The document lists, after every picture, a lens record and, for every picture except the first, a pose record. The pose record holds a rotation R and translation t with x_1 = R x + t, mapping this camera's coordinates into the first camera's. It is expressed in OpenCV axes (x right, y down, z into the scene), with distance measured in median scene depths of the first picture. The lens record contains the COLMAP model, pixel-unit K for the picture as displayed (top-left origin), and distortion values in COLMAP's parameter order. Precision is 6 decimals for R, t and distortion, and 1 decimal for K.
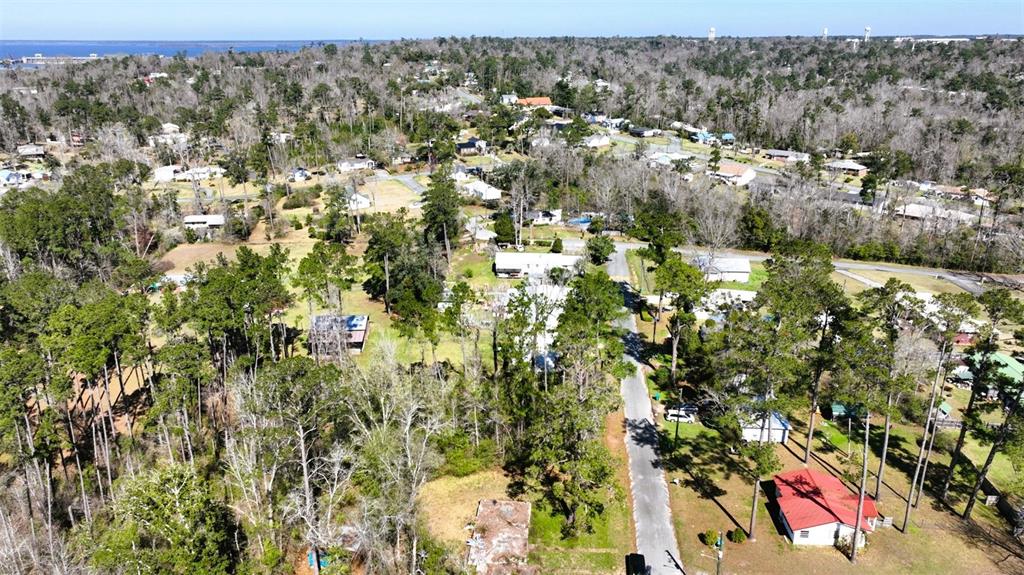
lens RADIAL K [[722.2, 0, 507.8], [0, 722.2, 286.8], [0, 0, 1]] dist [-0.000004, 0.016311]
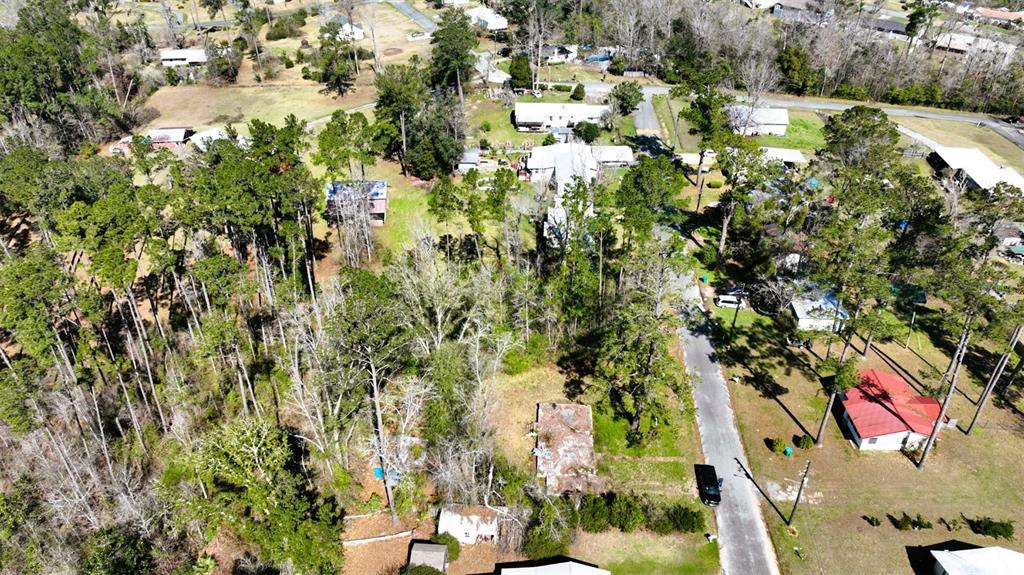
lens RADIAL K [[722.2, 0, 507.8], [0, 722.2, 286.8], [0, 0, 1]] dist [-0.000004, 0.016311]
pose [[0.999540, -0.012349, 0.027705, -0.081632], [0.004868, 0.966839, 0.255340, -0.083228], [-0.029940, -0.255088, 0.966454, 0.073715]]
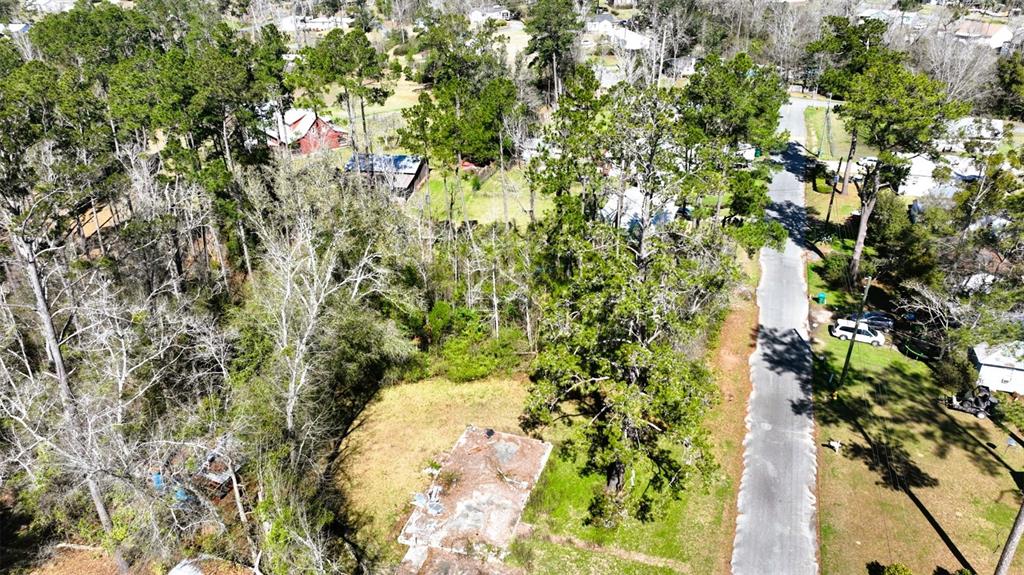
lens RADIAL K [[722.2, 0, 507.8], [0, 722.2, 286.8], [0, 0, 1]] dist [-0.000004, 0.016311]
pose [[0.970566, 0.105696, -0.216402, 0.082136], [-0.076859, 0.987500, 0.137607, 0.079712], [0.228242, -0.116924, 0.966558, 0.355988]]
